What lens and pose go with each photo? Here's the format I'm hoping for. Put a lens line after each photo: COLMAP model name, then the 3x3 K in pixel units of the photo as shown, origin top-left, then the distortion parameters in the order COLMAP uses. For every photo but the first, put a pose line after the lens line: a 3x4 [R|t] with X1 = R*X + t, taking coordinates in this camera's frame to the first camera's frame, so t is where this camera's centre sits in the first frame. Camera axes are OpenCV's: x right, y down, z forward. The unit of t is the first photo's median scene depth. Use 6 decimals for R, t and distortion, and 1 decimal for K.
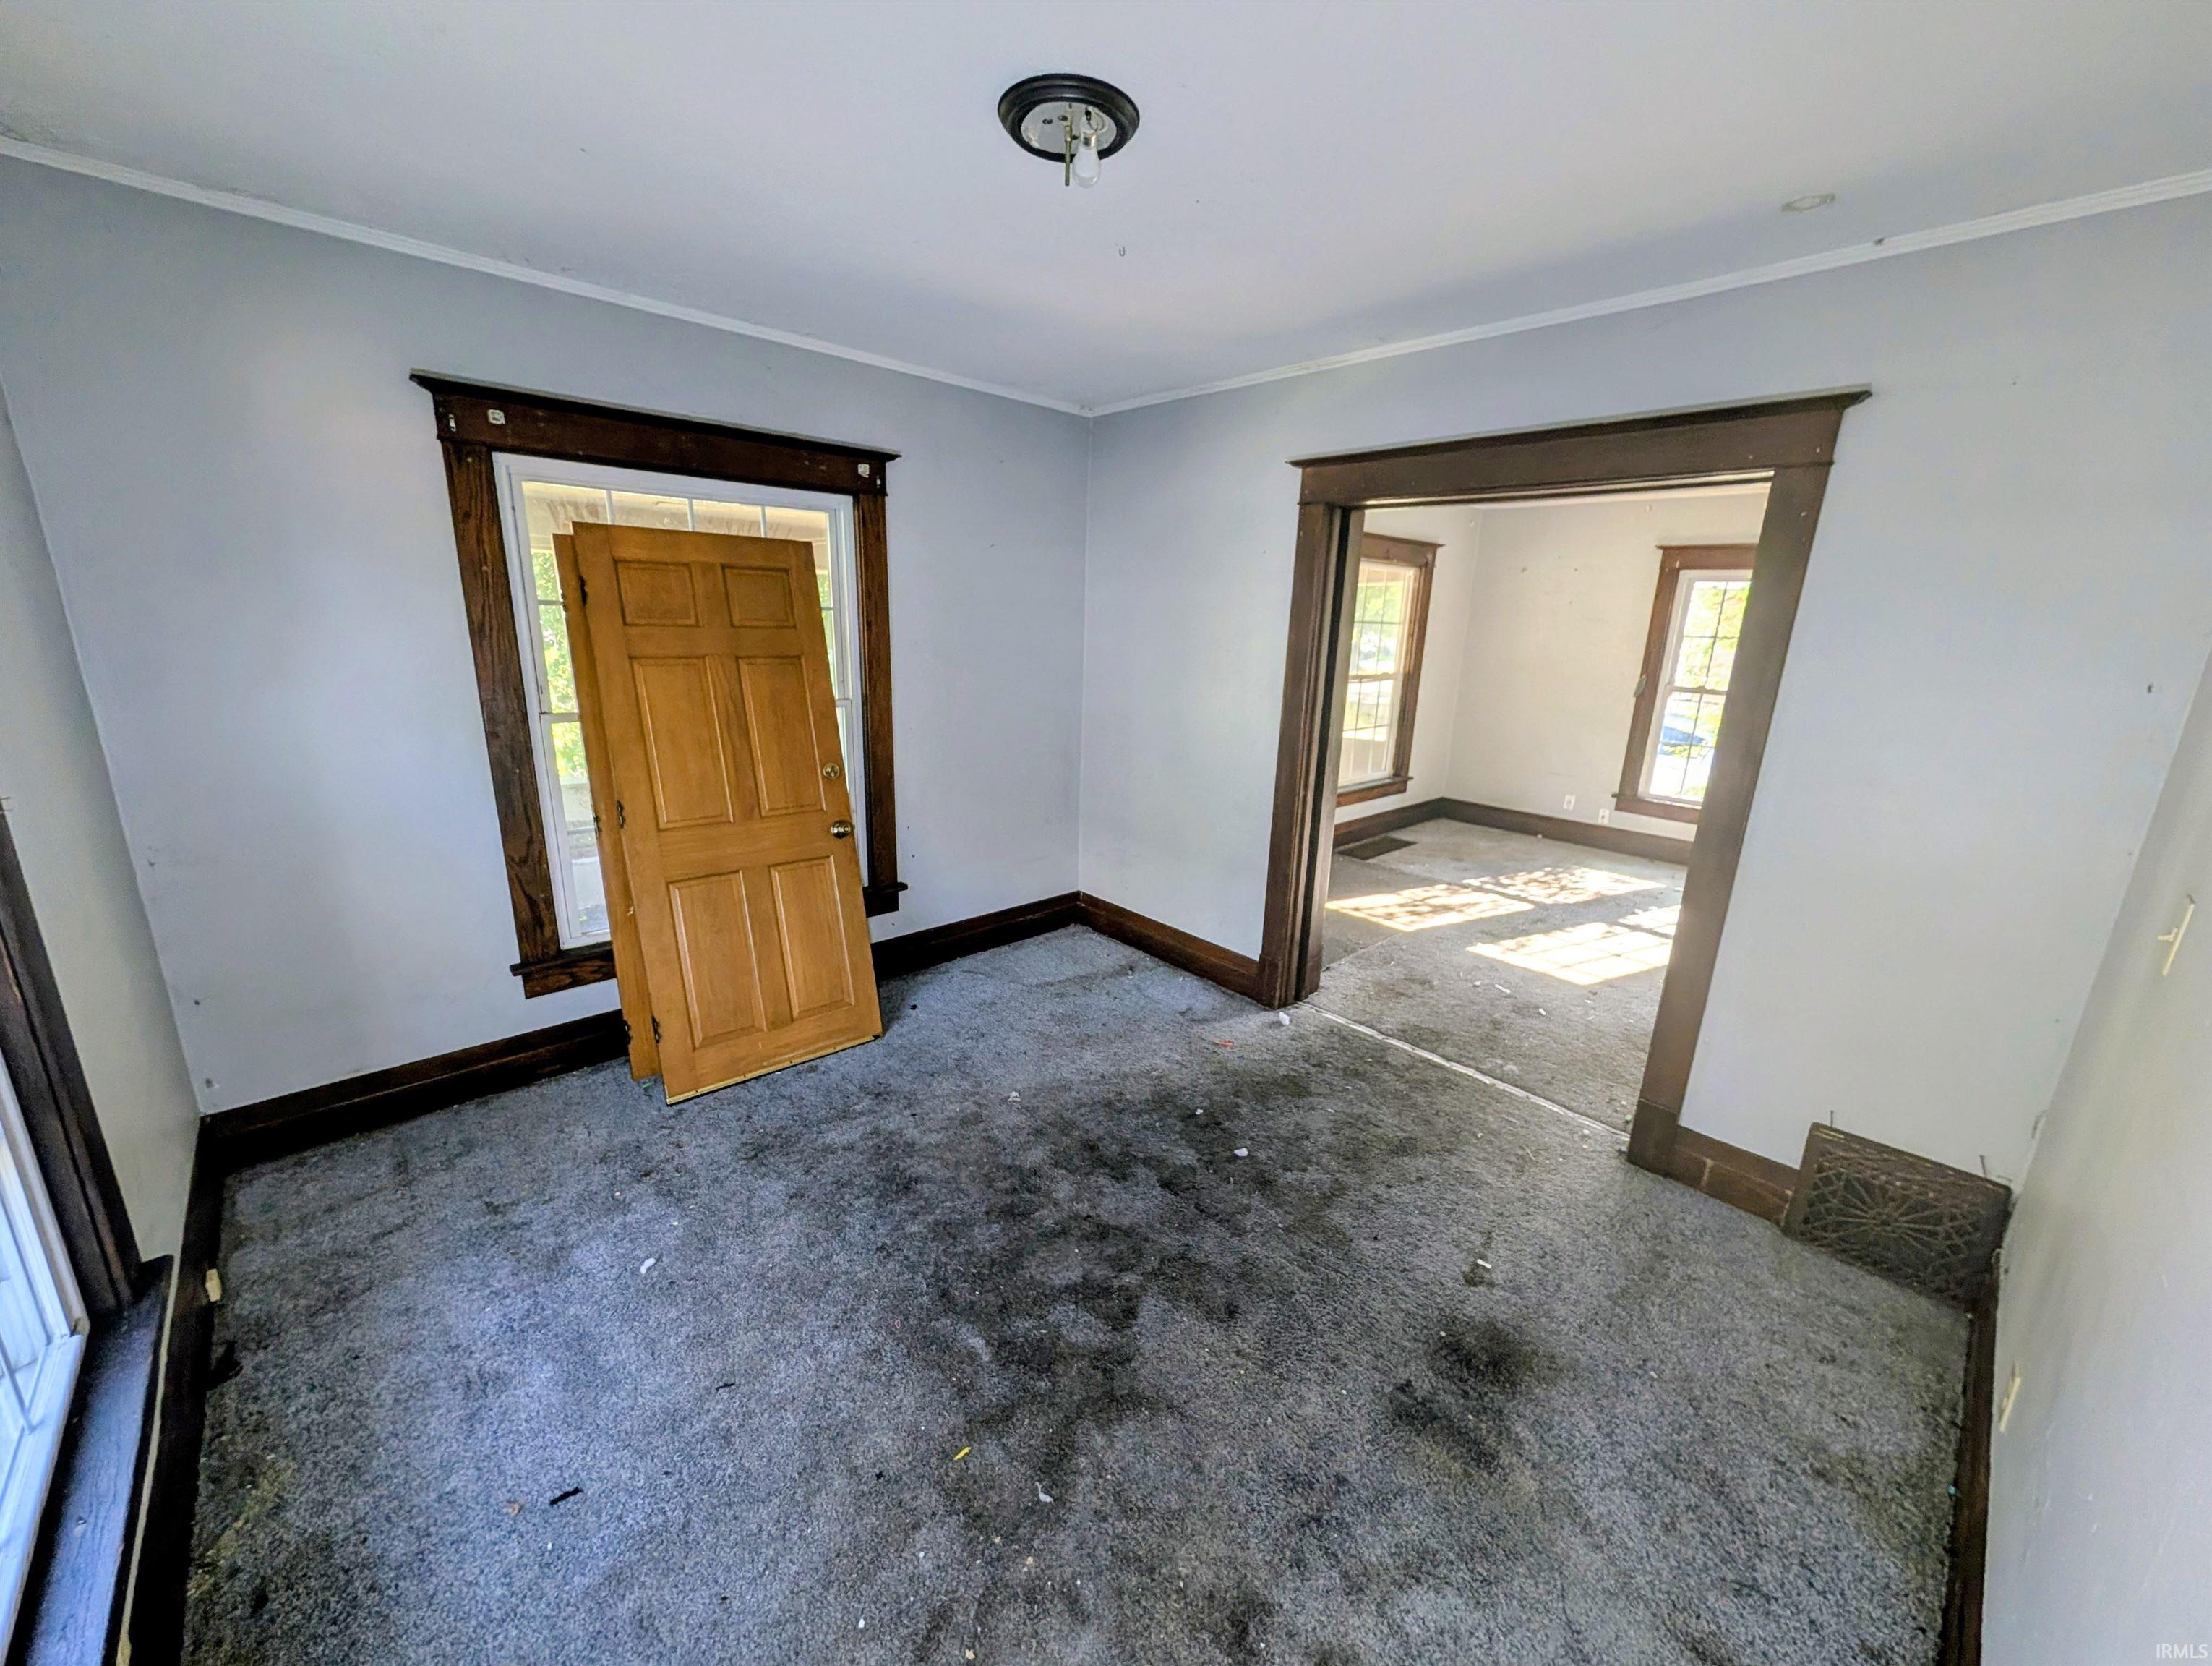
lens RADIAL K [[837.4, 0, 1123.4], [0, 837.4, 832.4], [0, 0, 1]] dist [-0.000845, -0.000185]
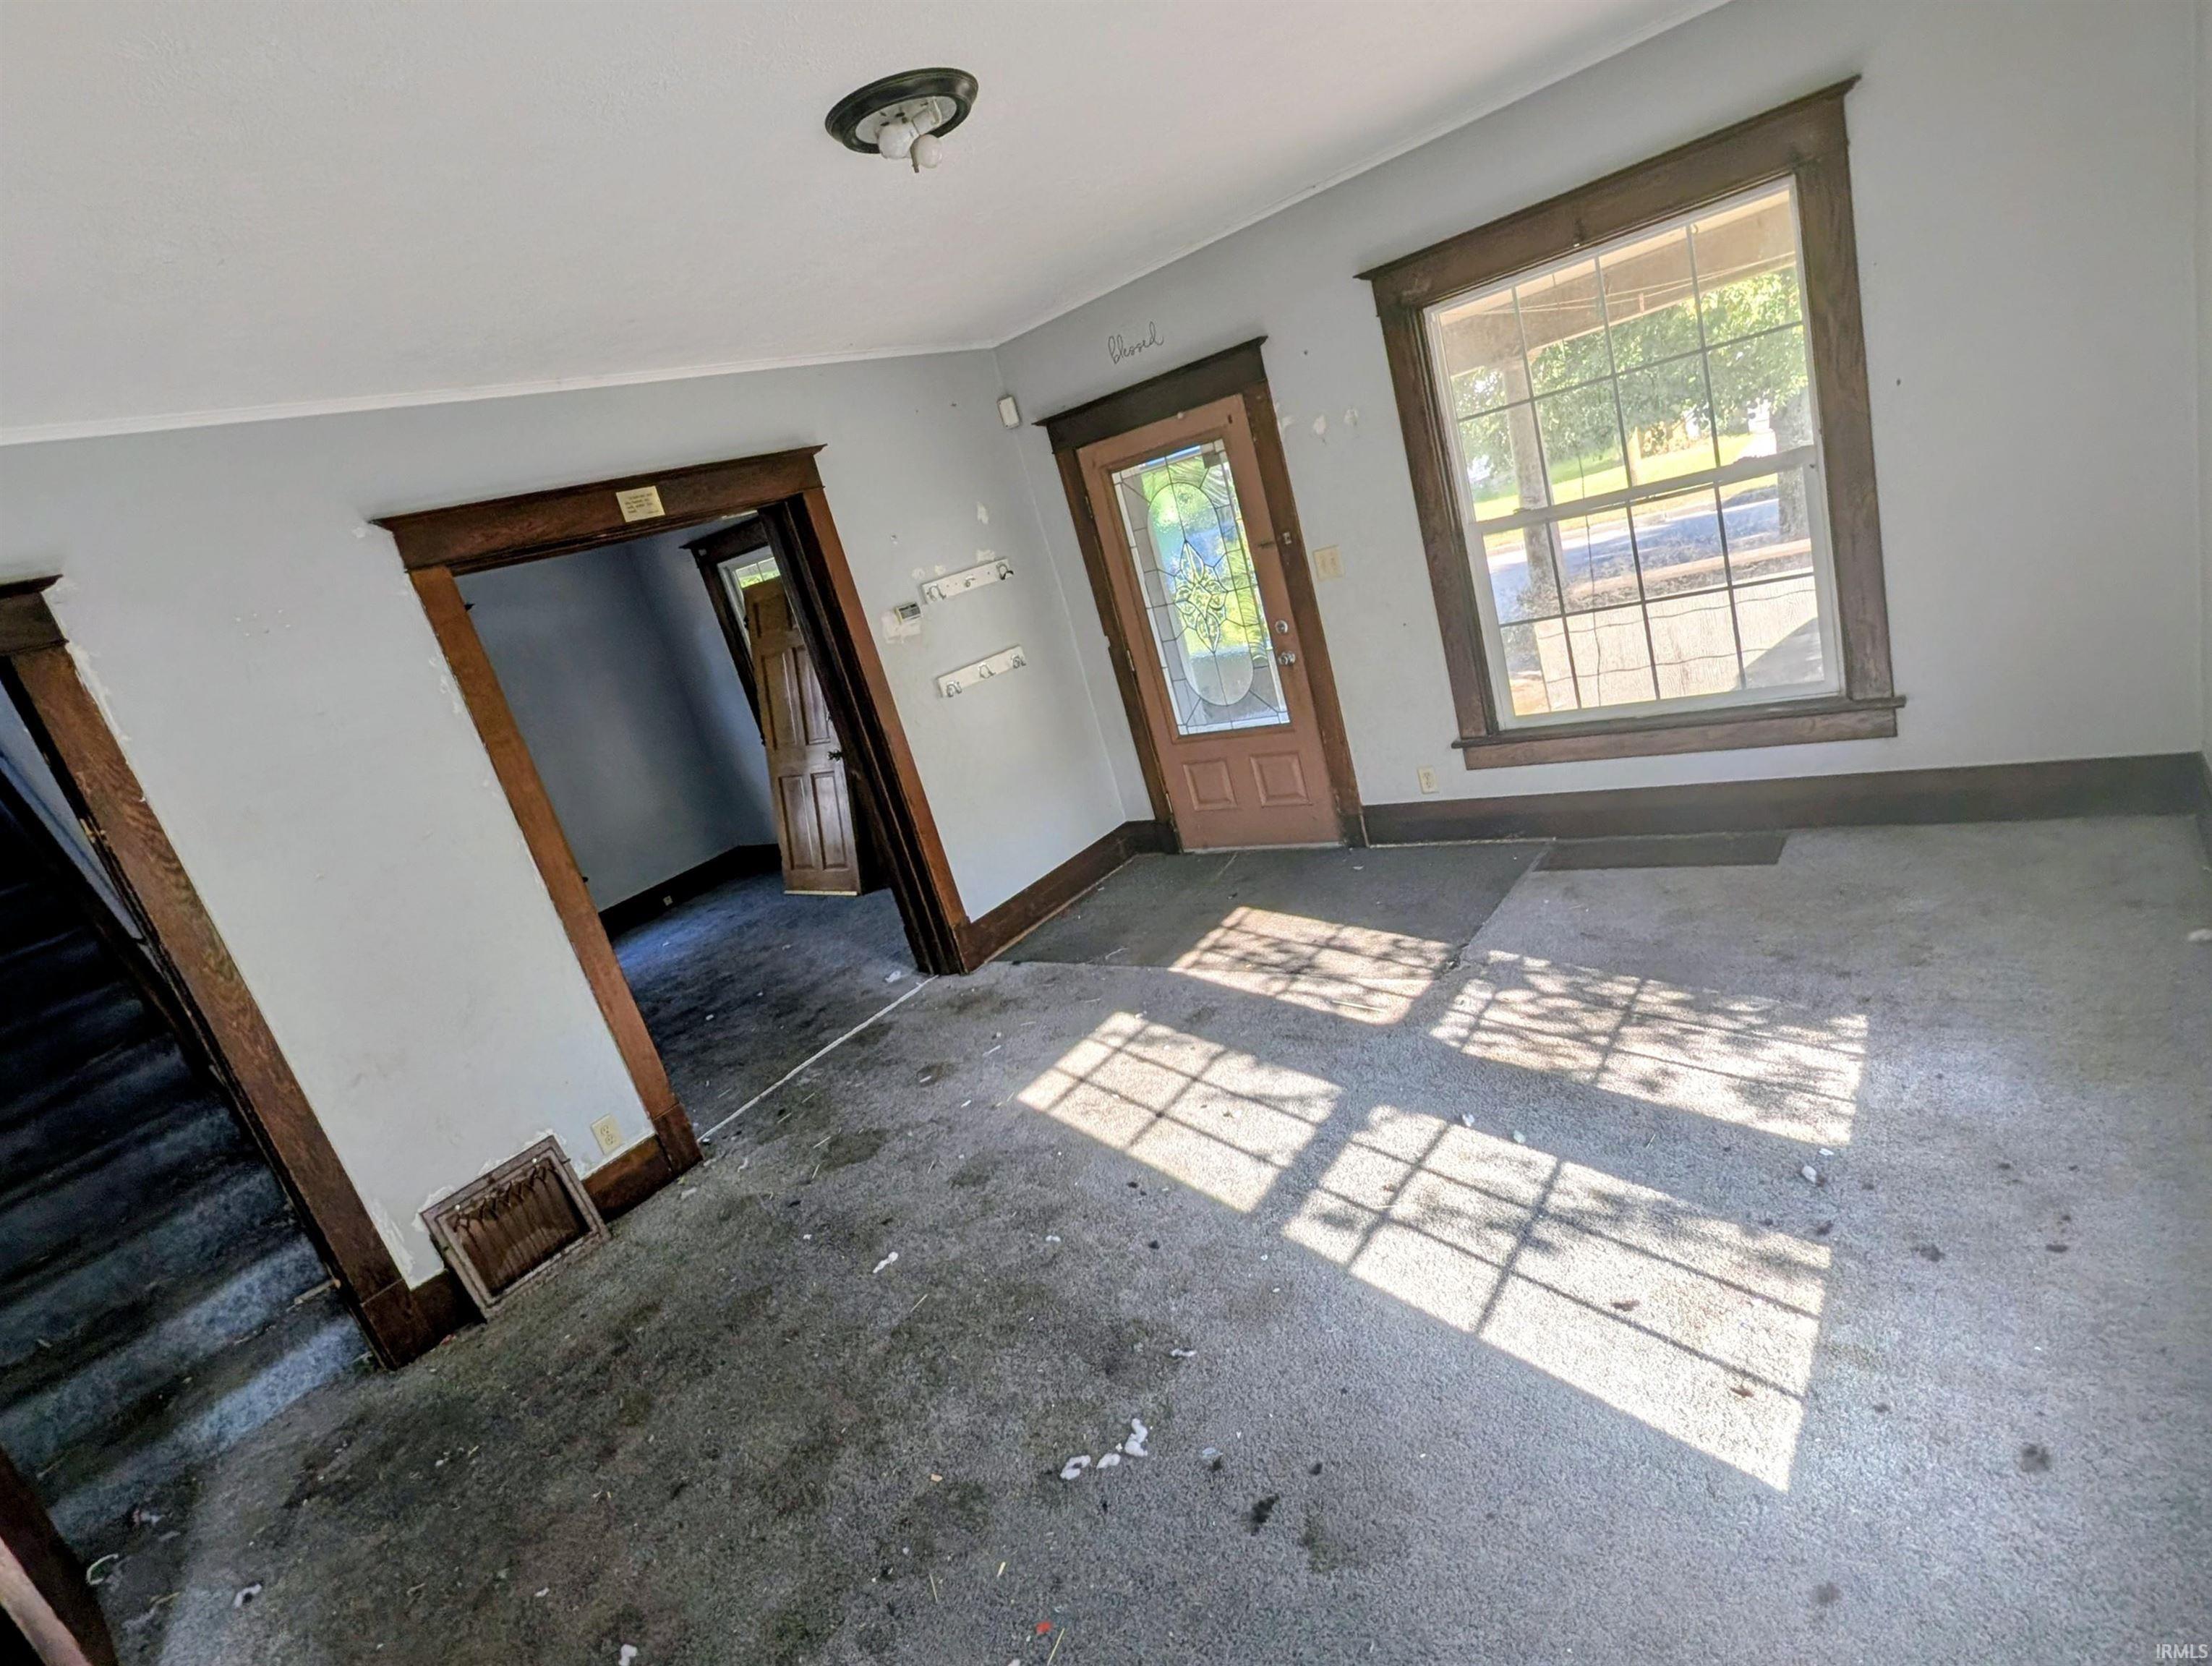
lens RADIAL K [[1122.7, 0, 1106.0], [0, 1122.7, 833.0], [0, 0, 1]] dist [0.001250, 0.000287]
pose [[0.142631, 0.188227, -0.971713, 1.734158], [0.027199, 0.980635, 0.193948, -0.251203], [0.989402, -0.054092, 0.134749, 1.180617]]
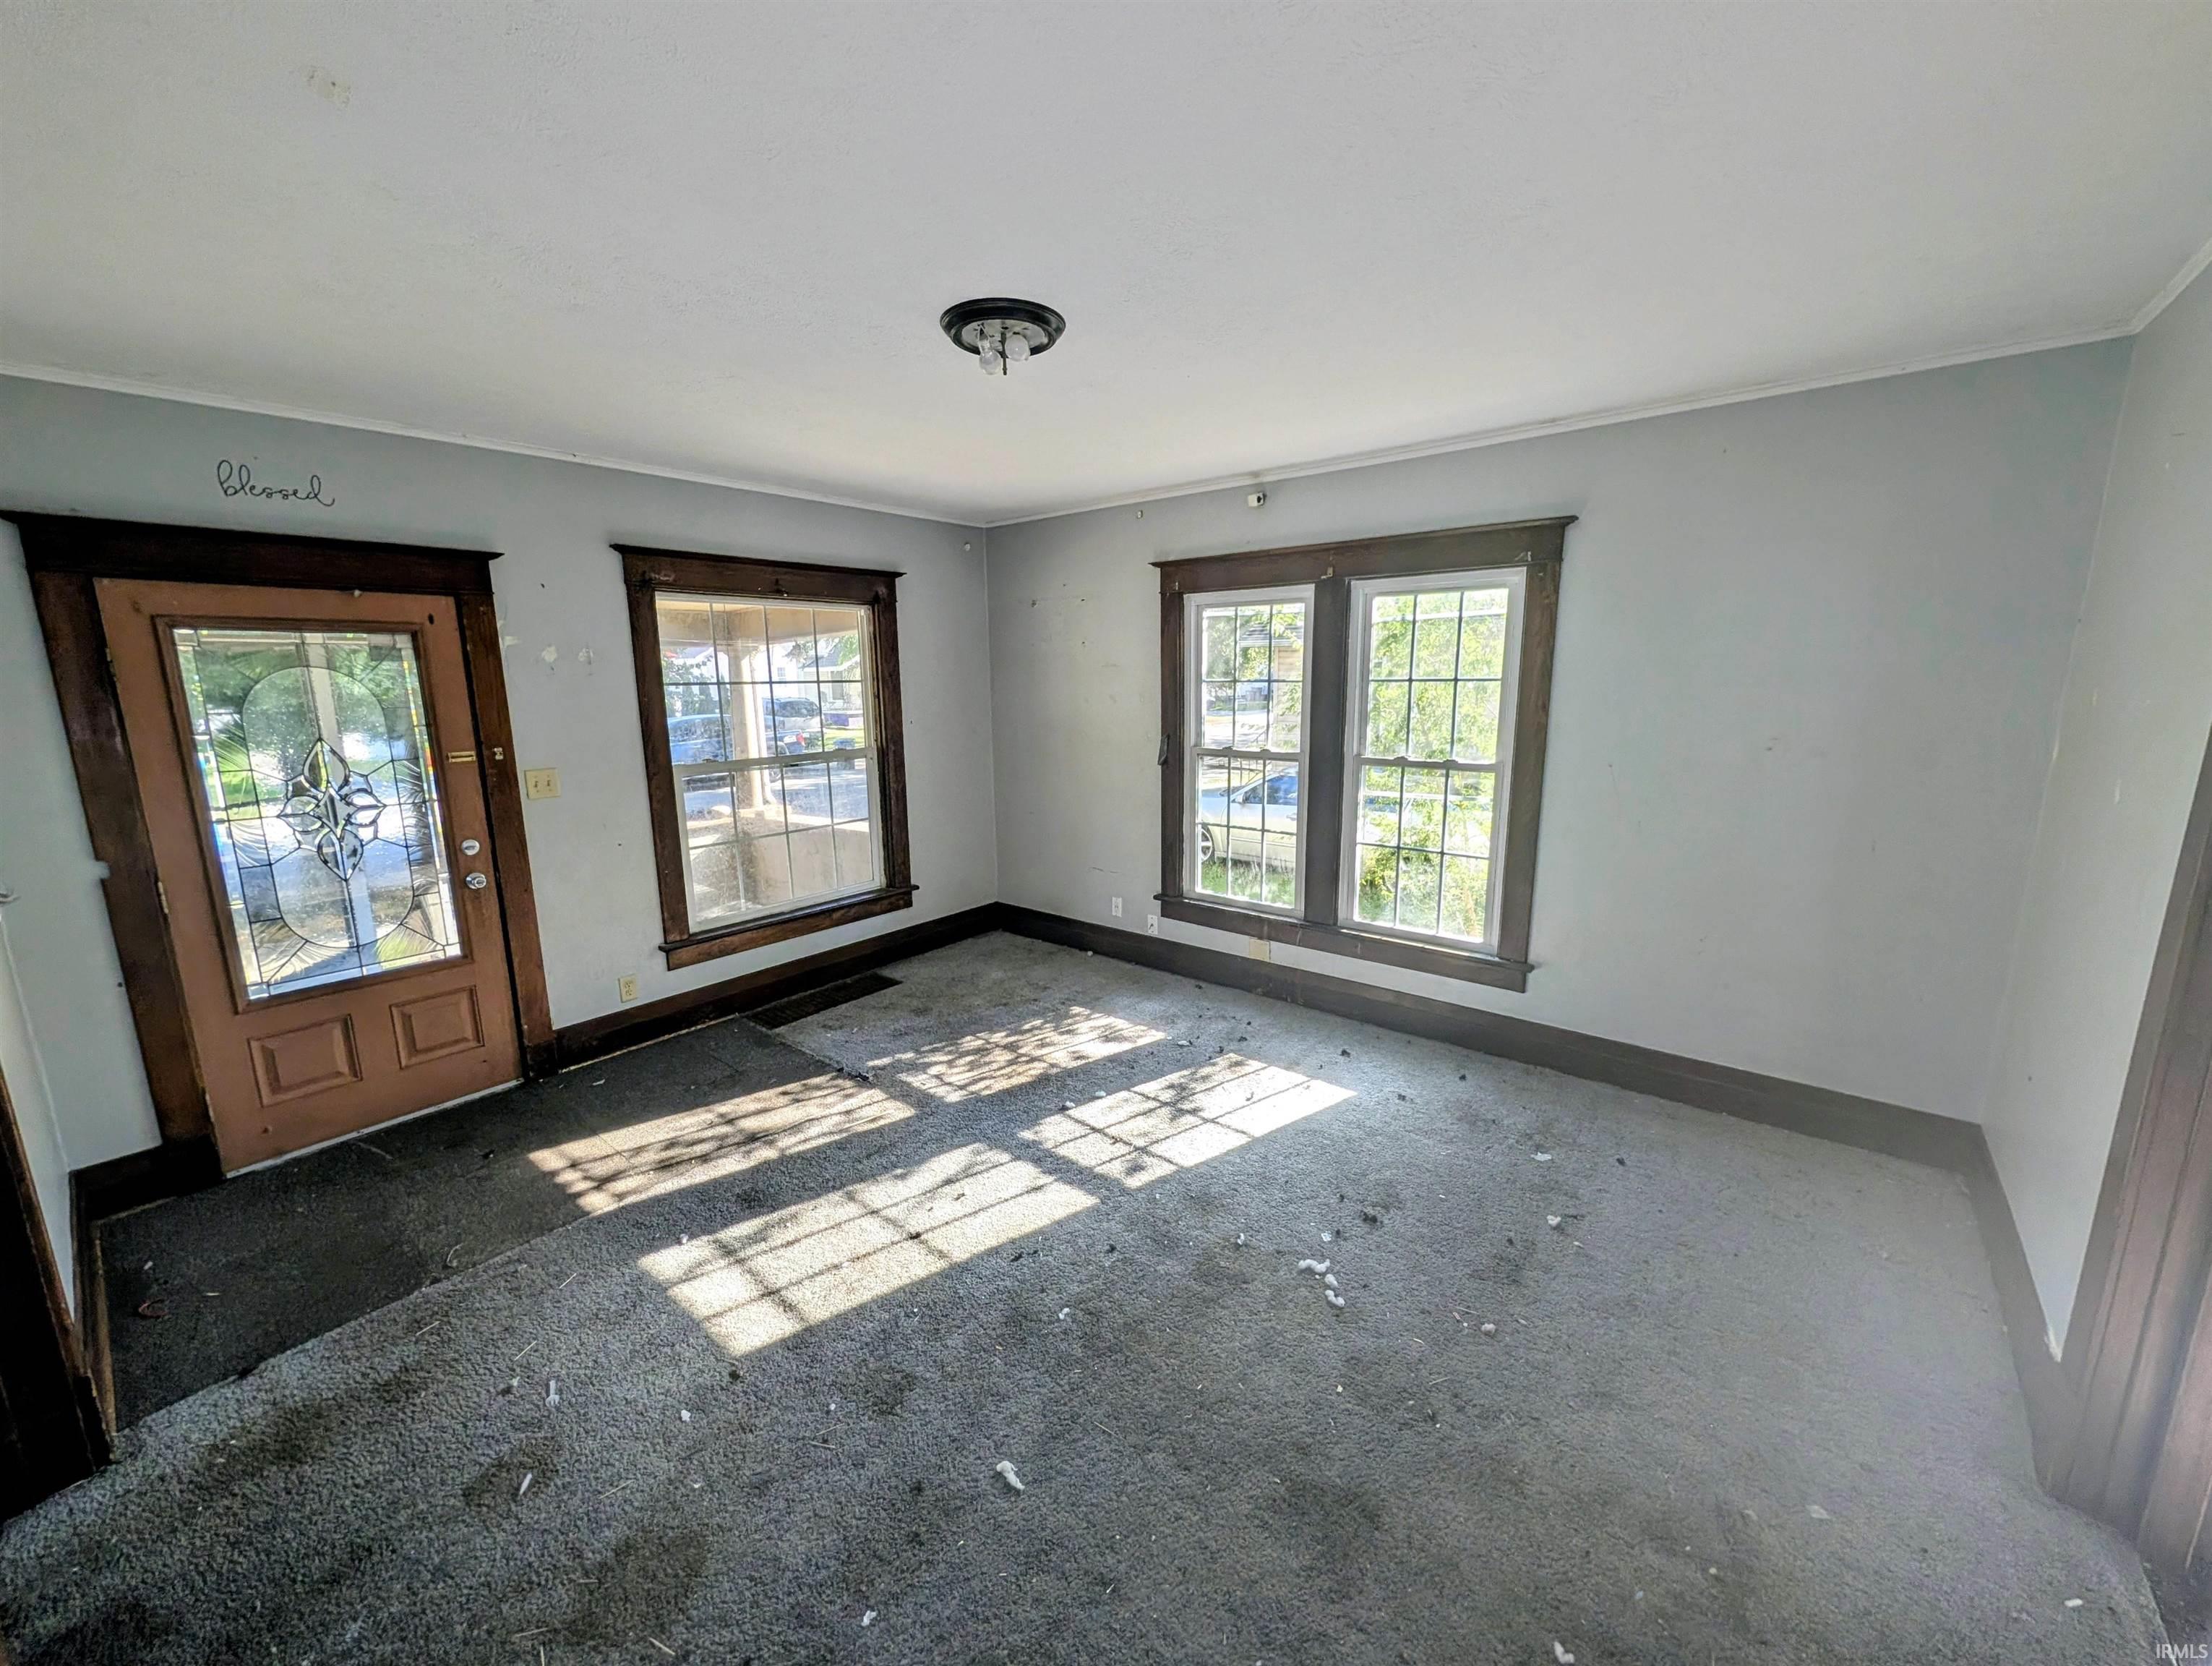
lens RADIAL K [[850.2, 0, 1106.0], [0, 850.2, 833.0], [0, 0, 1]] dist [-0.001073, -0.000156]
pose [[0.990583, -0.071327, 0.116871, 0.914457], [0.078421, 0.995274, -0.057268, -0.122226], [-0.112234, 0.065894, 0.991495, 0.512591]]
